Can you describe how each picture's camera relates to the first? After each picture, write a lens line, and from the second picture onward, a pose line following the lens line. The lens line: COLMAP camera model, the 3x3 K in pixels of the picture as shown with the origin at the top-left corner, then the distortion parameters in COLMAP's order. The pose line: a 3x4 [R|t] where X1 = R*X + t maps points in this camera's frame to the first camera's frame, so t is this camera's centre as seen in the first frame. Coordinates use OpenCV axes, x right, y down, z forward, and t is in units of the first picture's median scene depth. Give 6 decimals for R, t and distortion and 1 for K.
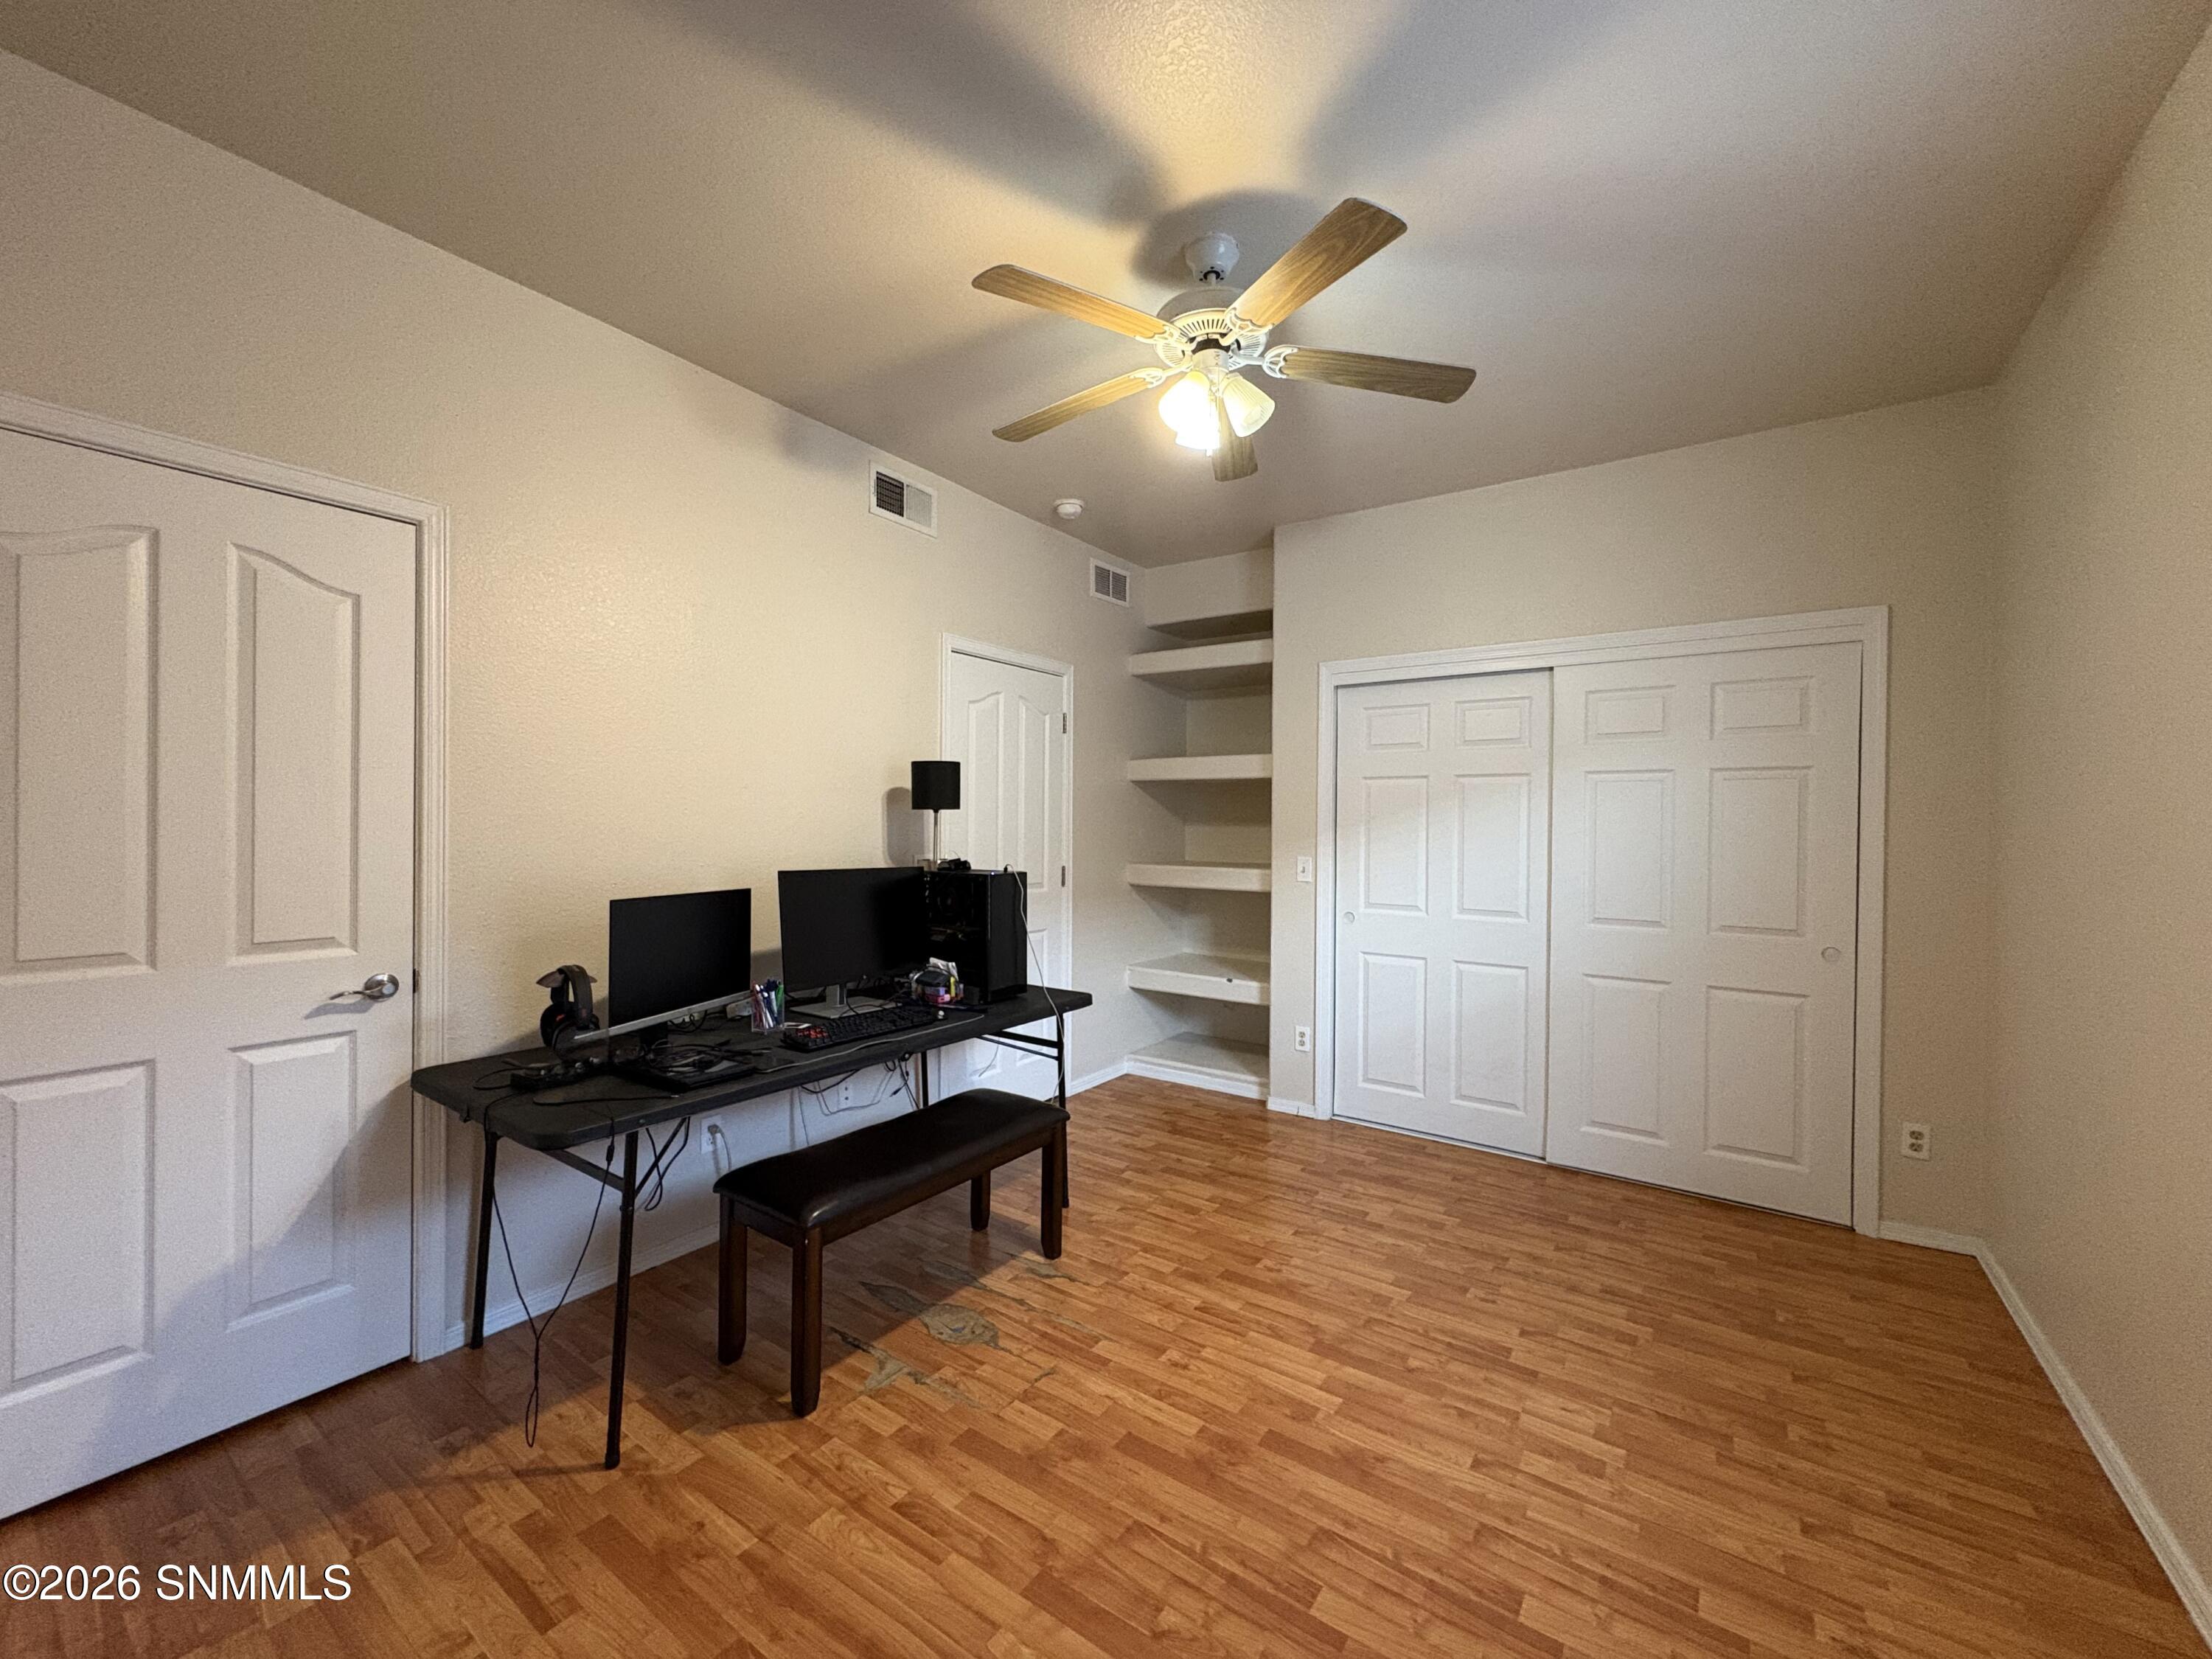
lens RADIAL K [[887.8, 0, 1111.3], [0, 887.8, 830.1], [0, 0, 1]] dist [0.001291, 0.000036]
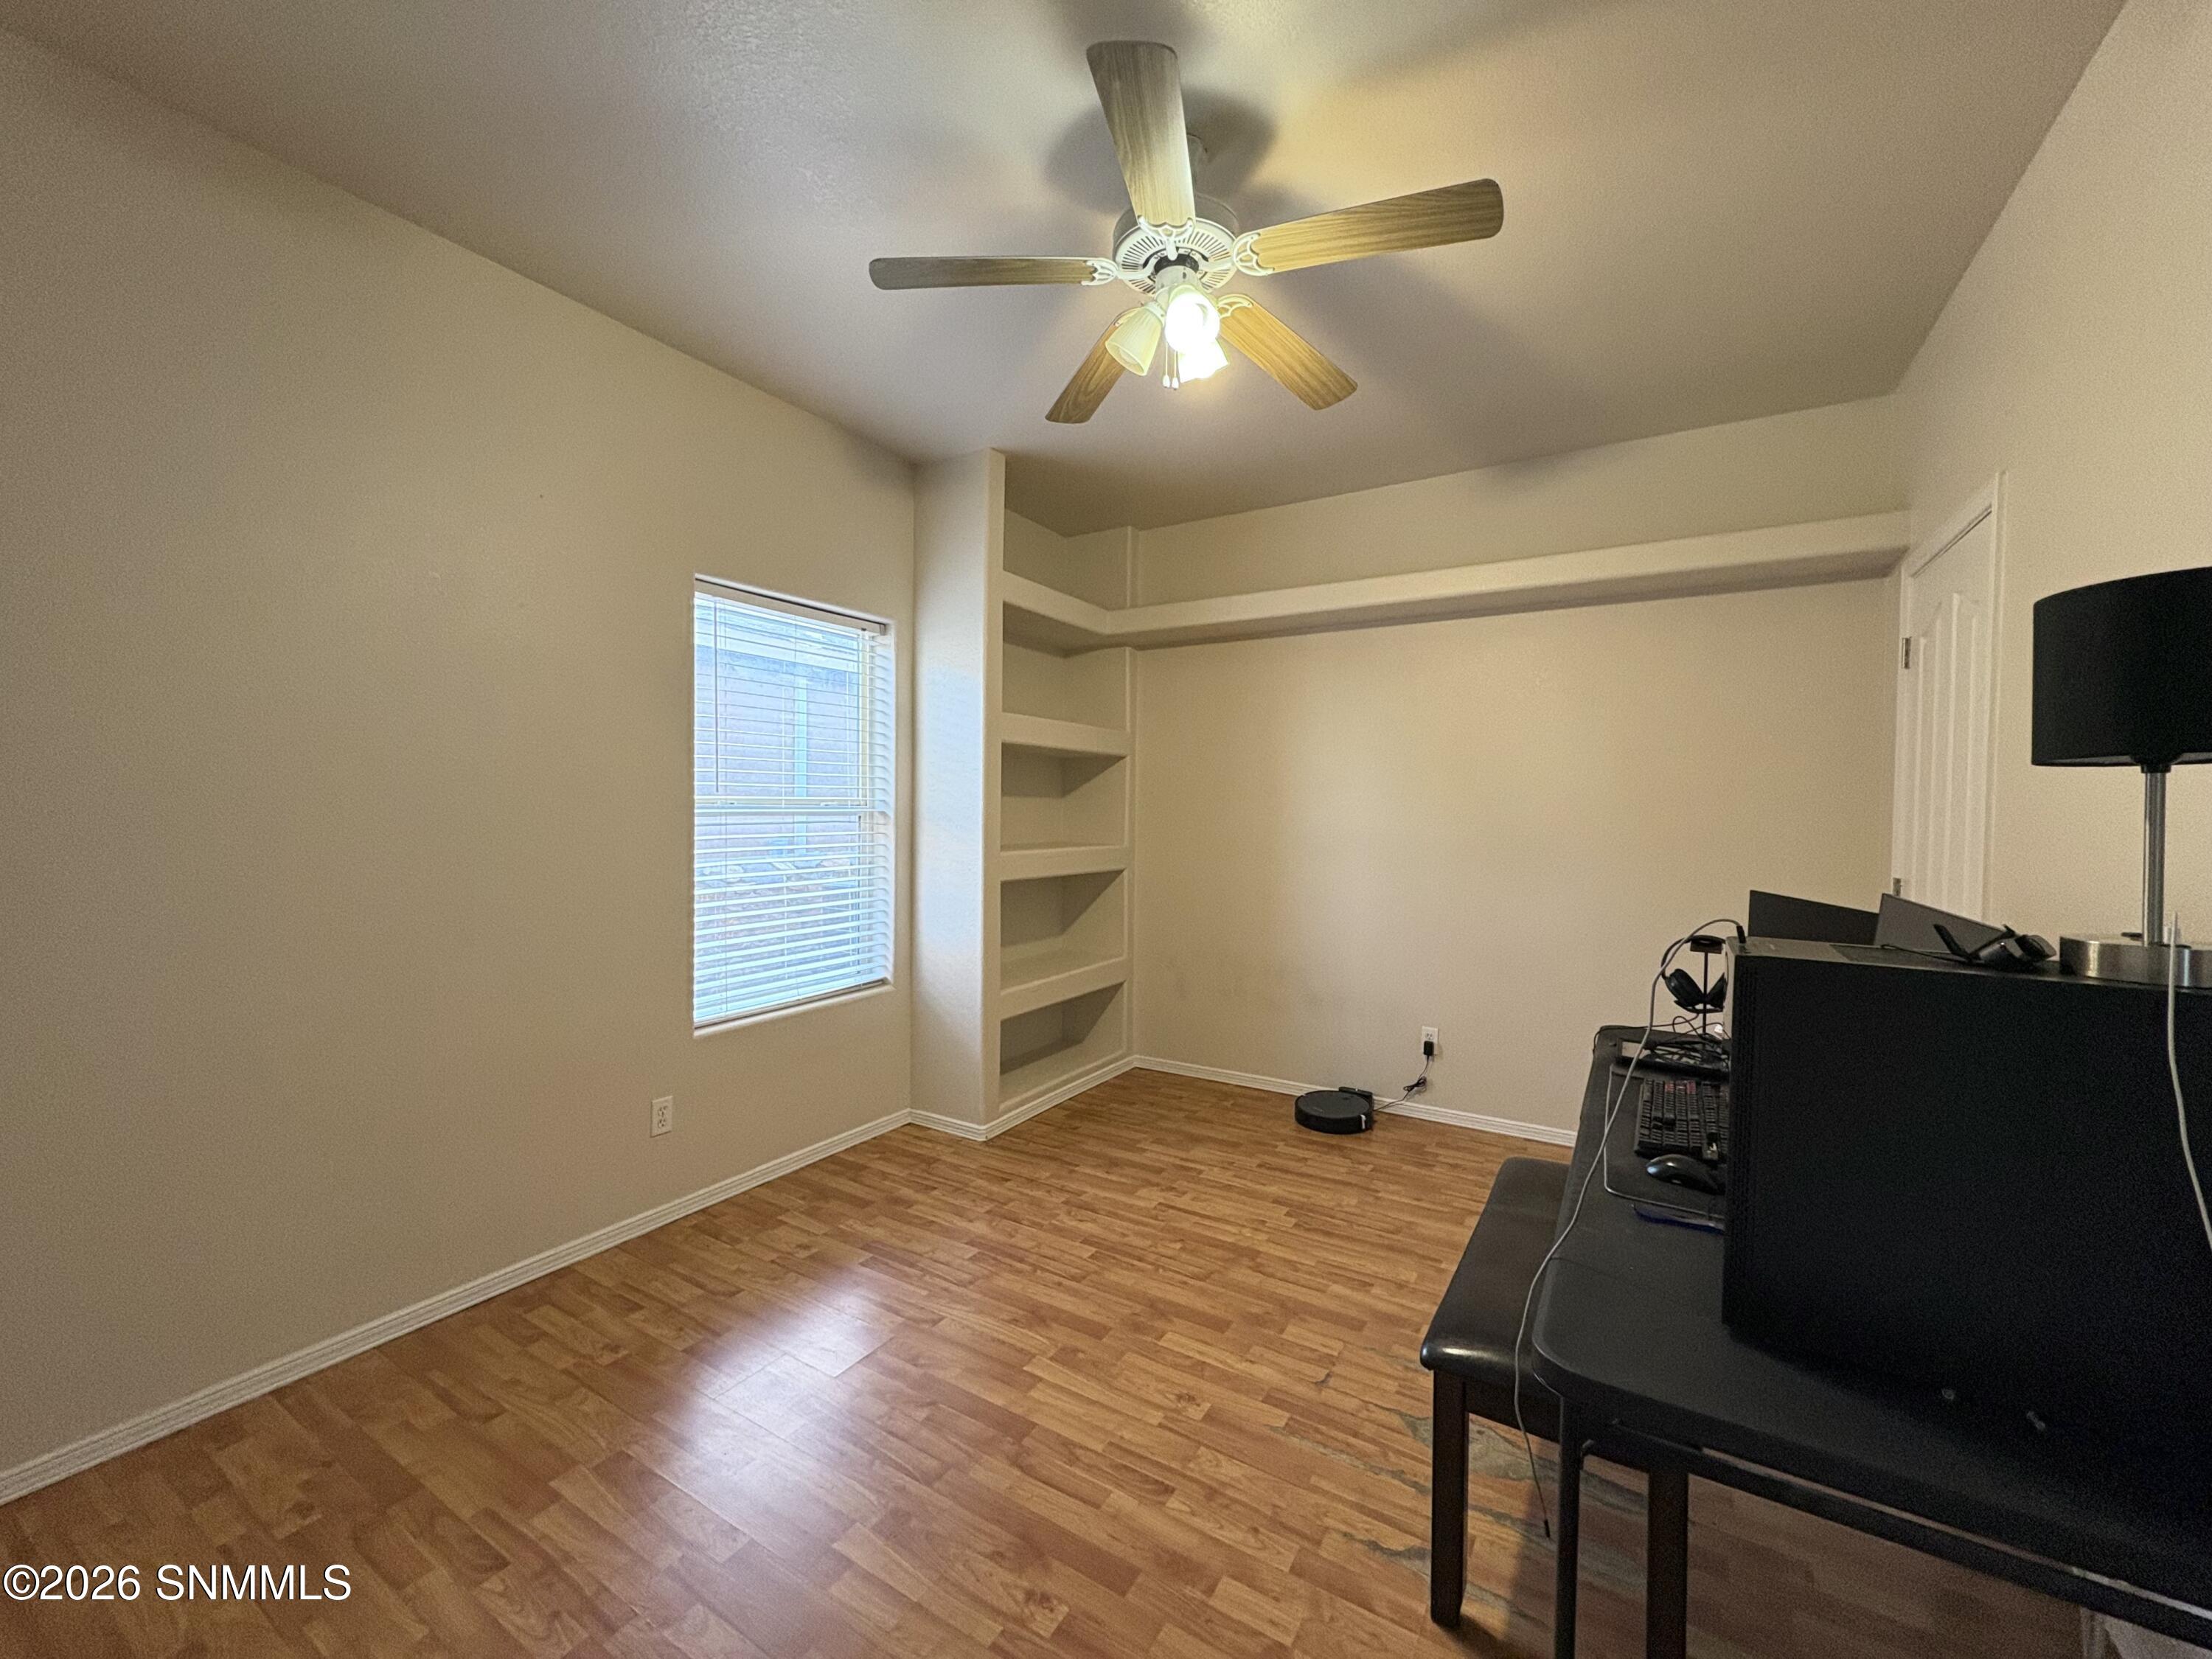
lens RADIAL K [[887.8, 0, 1100.0], [0, 887.8, 819.2], [0, 0, 1]] dist [0.001291, 0.000036]
pose [[-0.998628, -0.018710, -0.048908, 0.234513], [-0.019606, 0.999647, 0.017913, -0.007015], [0.048555, 0.018847, -0.998643, 2.009486]]
